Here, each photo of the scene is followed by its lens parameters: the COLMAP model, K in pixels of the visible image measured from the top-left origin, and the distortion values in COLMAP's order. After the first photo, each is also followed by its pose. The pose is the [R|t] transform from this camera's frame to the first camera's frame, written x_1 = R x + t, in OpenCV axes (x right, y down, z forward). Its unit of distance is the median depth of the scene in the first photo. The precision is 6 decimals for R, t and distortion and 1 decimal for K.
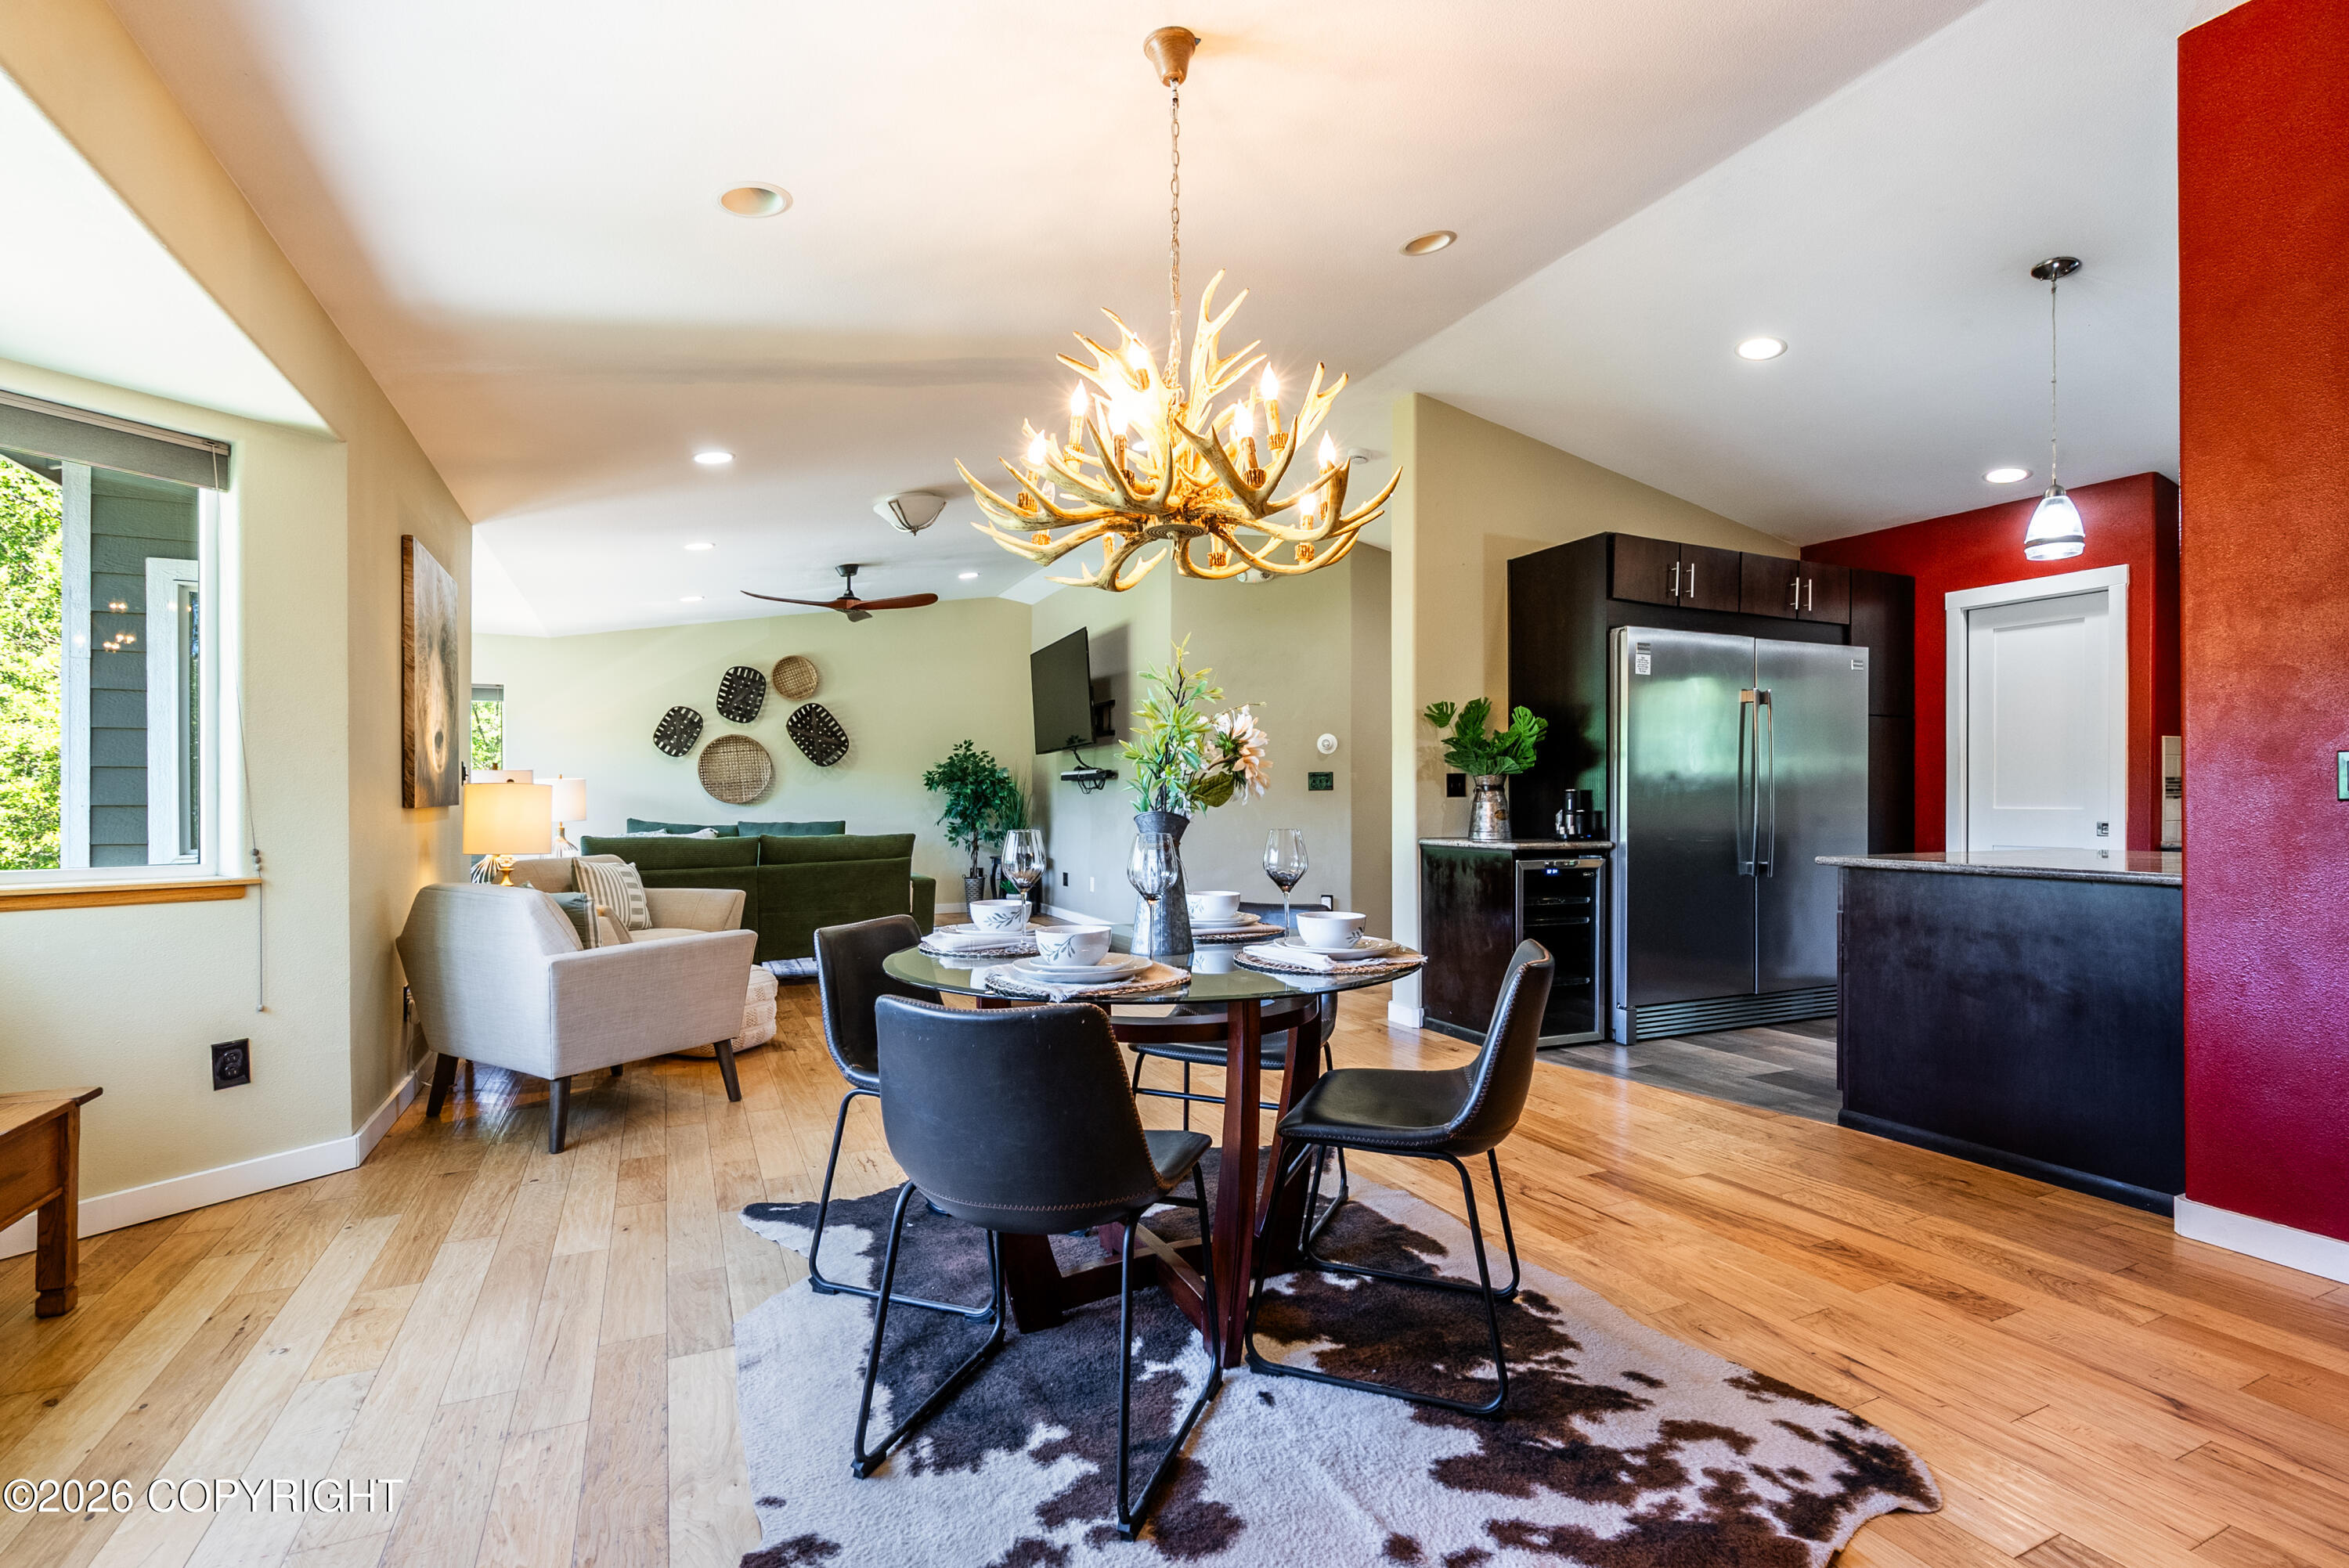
lens RADIAL K [[1052.4, 0, 1134.6], [0, 1052.4, 801.0], [0, 0, 1]] dist [-0.006814, 0.001782]
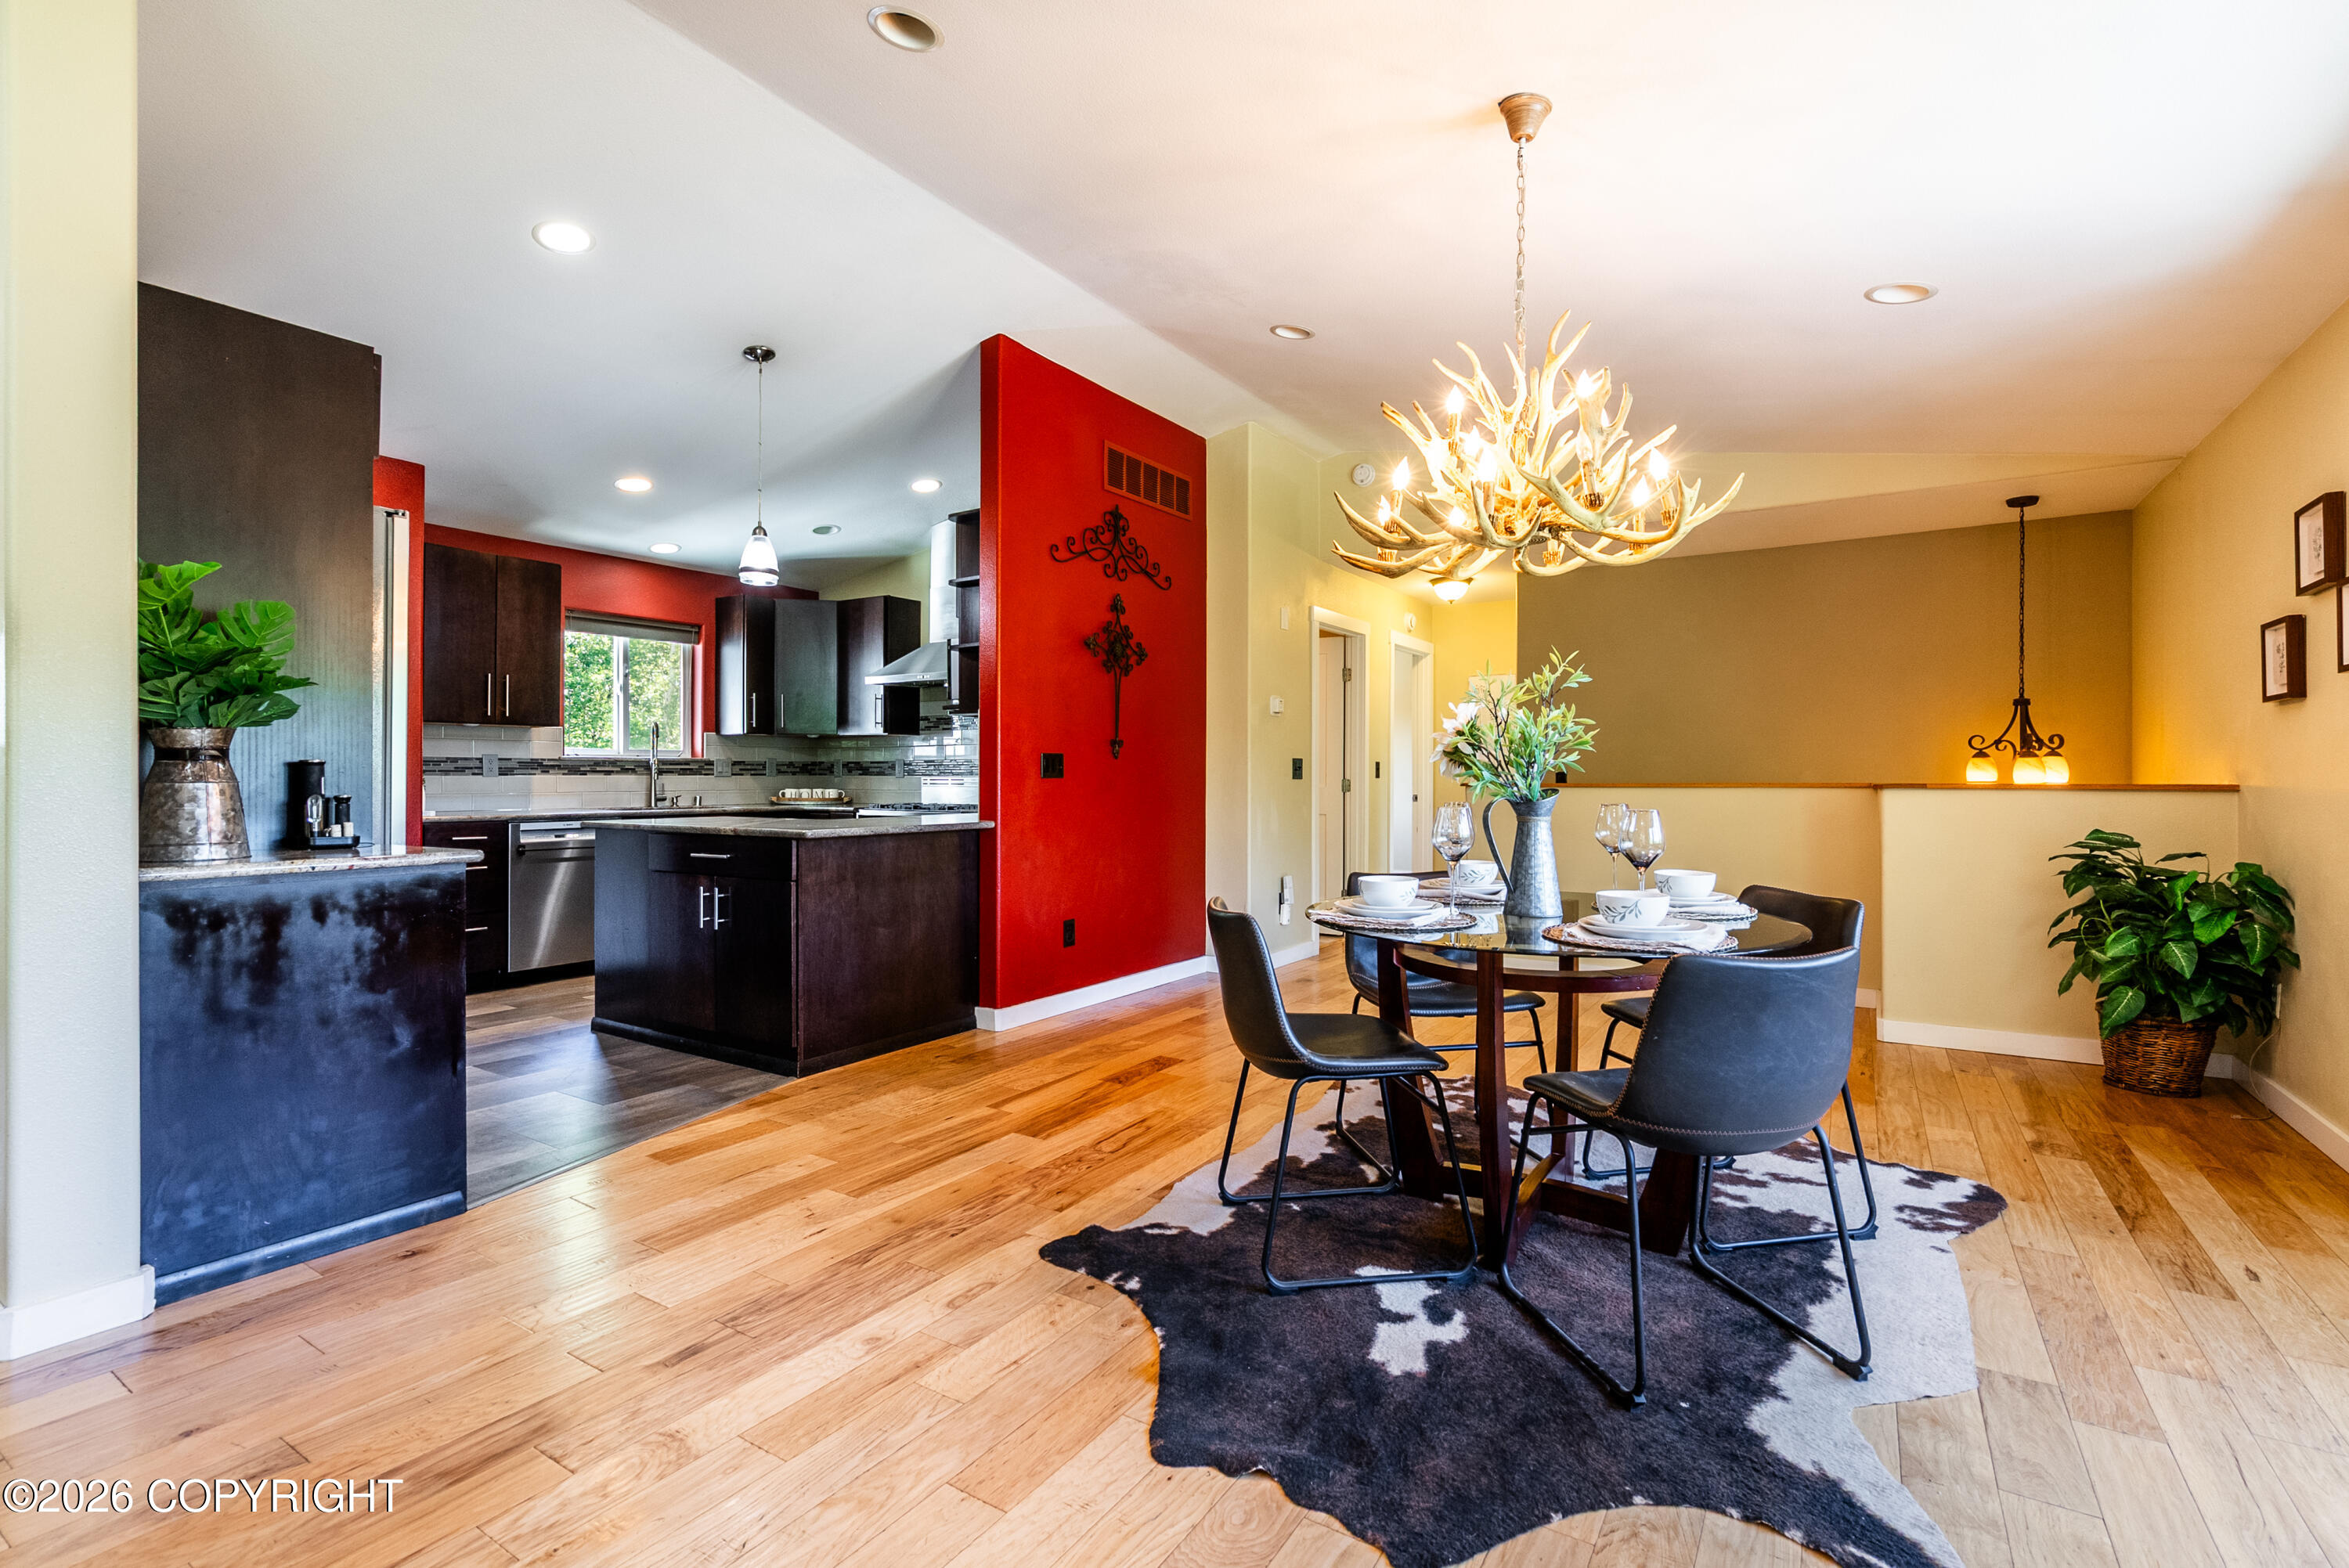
lens RADIAL K [[1052.4, 0, 1206.8], [0, 1052.4, 773.8], [0, 0, 1]] dist [-0.006814, 0.001782]
pose [[-0.563938, 0.002788, 0.825812, -0.559860], [-0.000205, 0.999994, -0.003515, -0.002486], [-0.825817, -0.002151, -0.563934, 1.526469]]
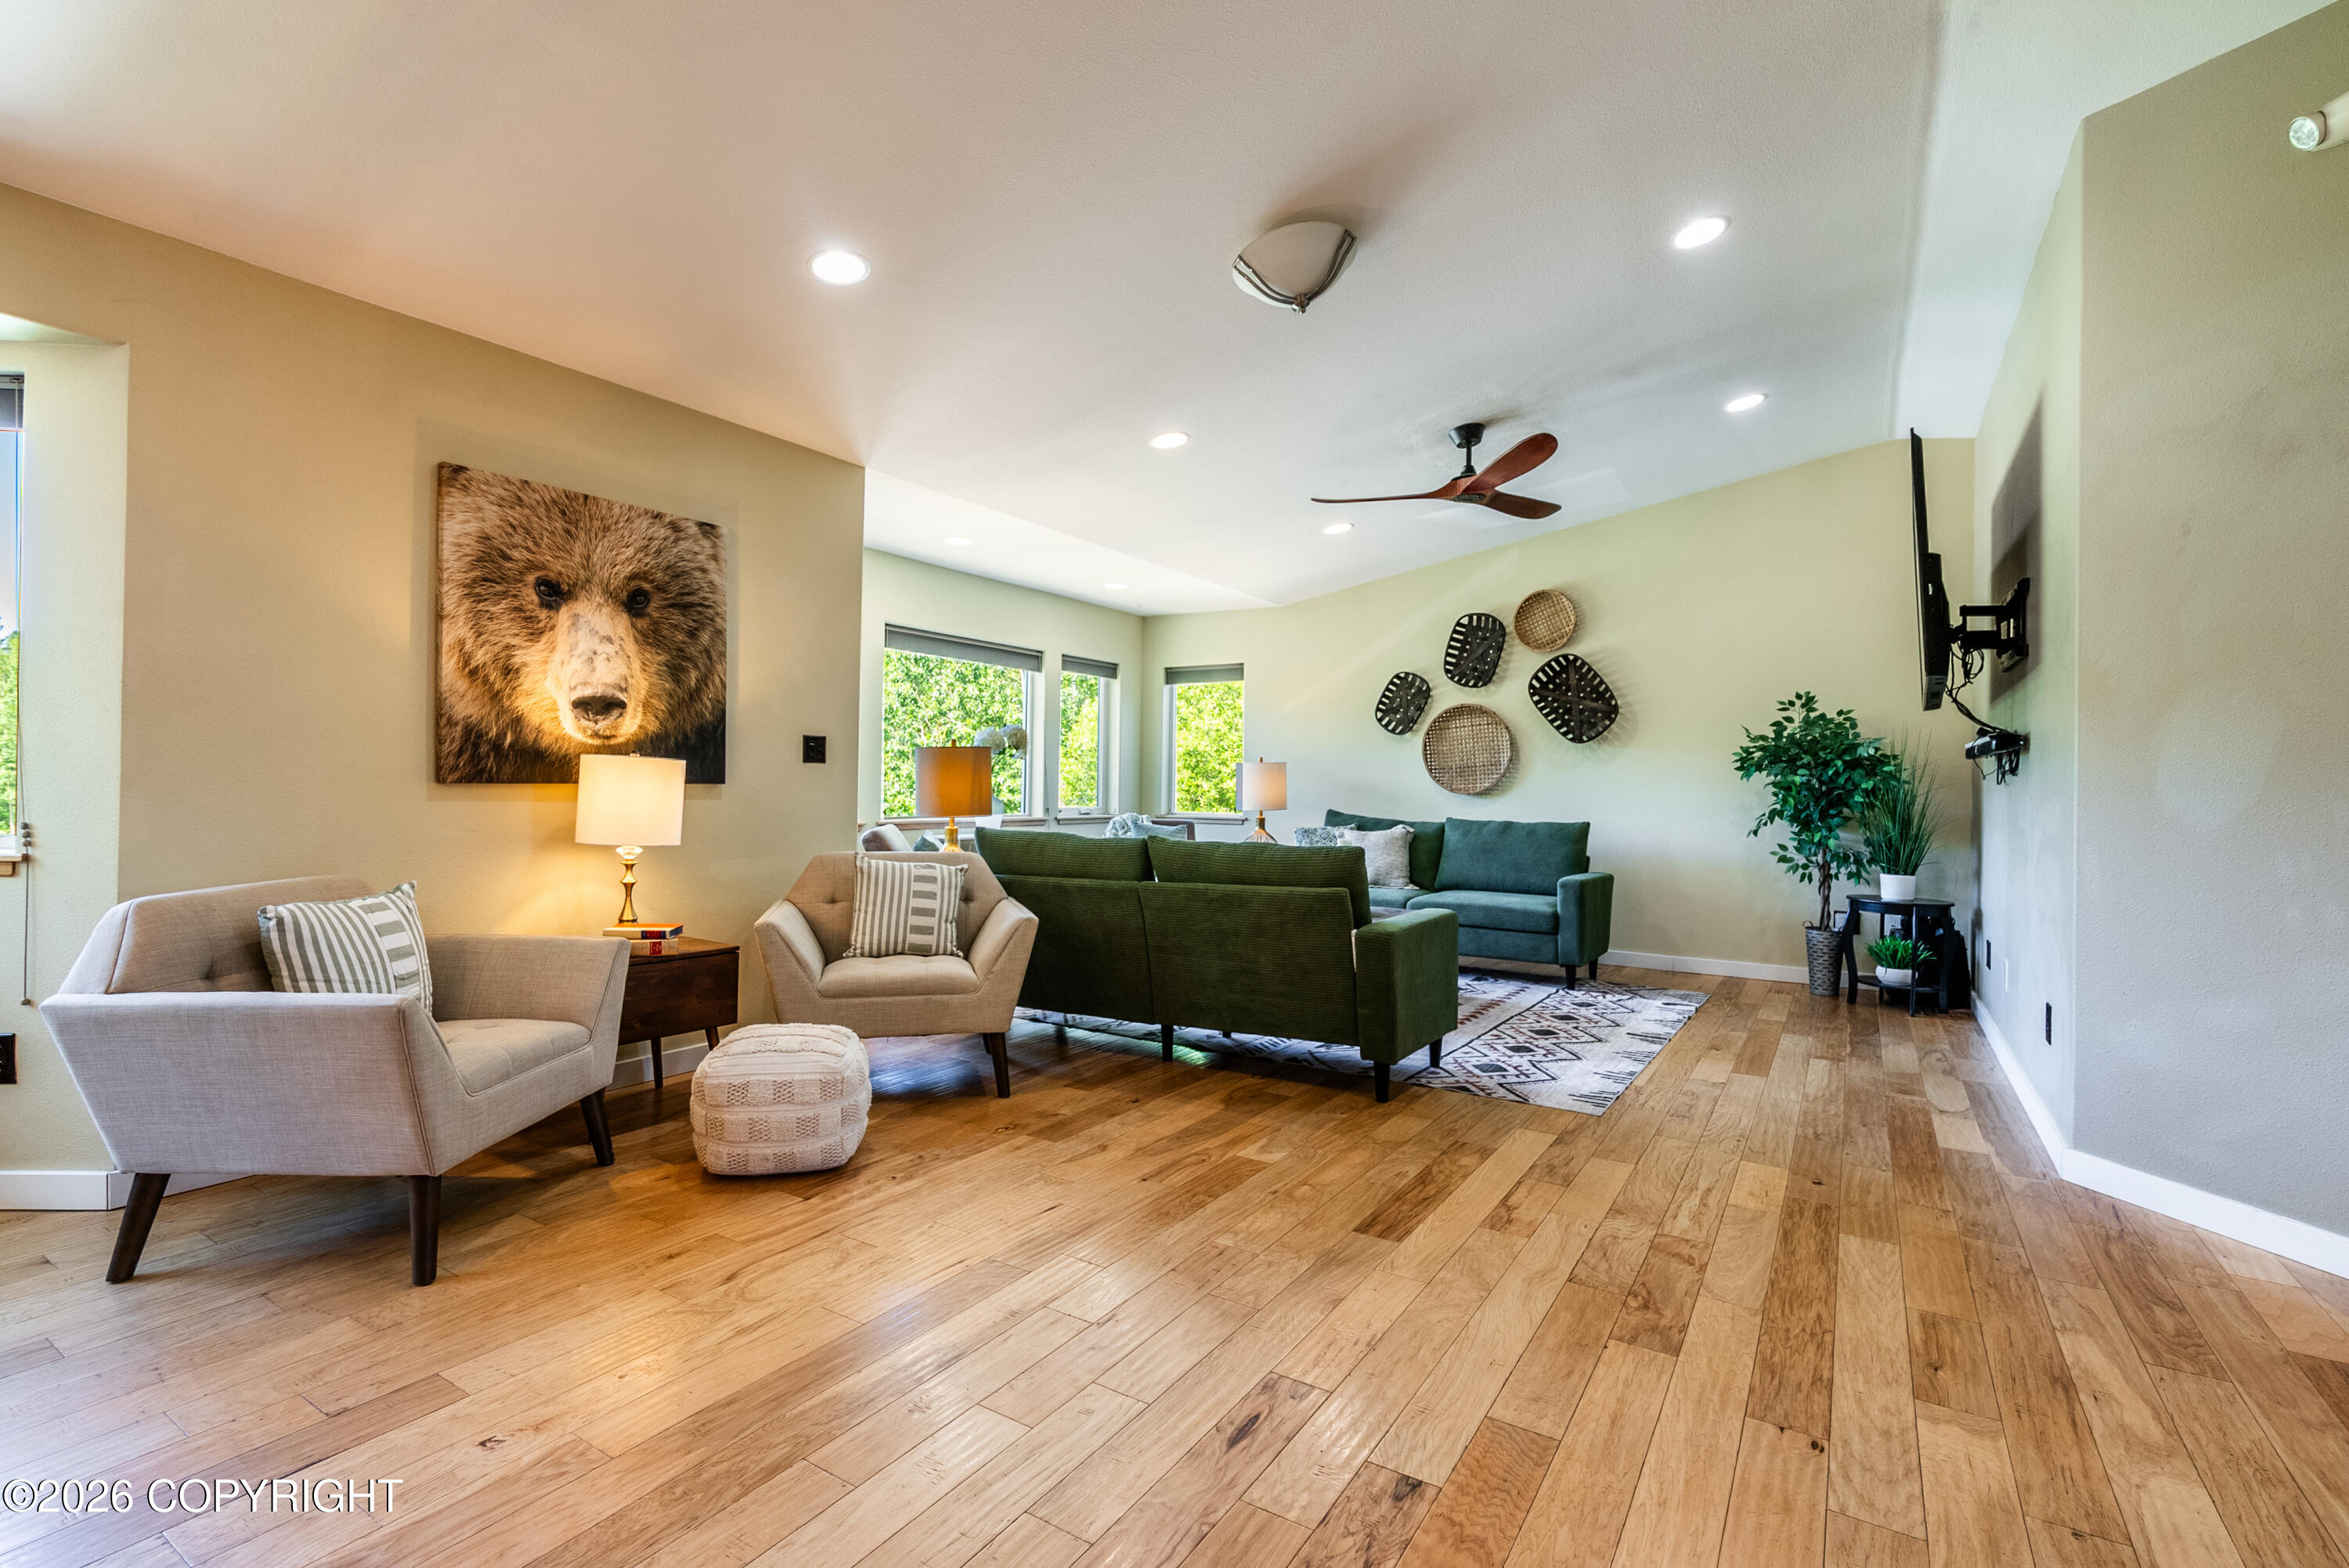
lens RADIAL K [[1052.4, 0, 1189.7], [0, 1052.4, 775.6], [0, 0, 1]] dist [-0.006814, 0.001782]
pose [[0.557721, 0.001923, -0.830026, 0.468305], [-0.016387, 0.999828, -0.008694, -0.002648], [0.829867, 0.018450, 0.557657, 1.343723]]
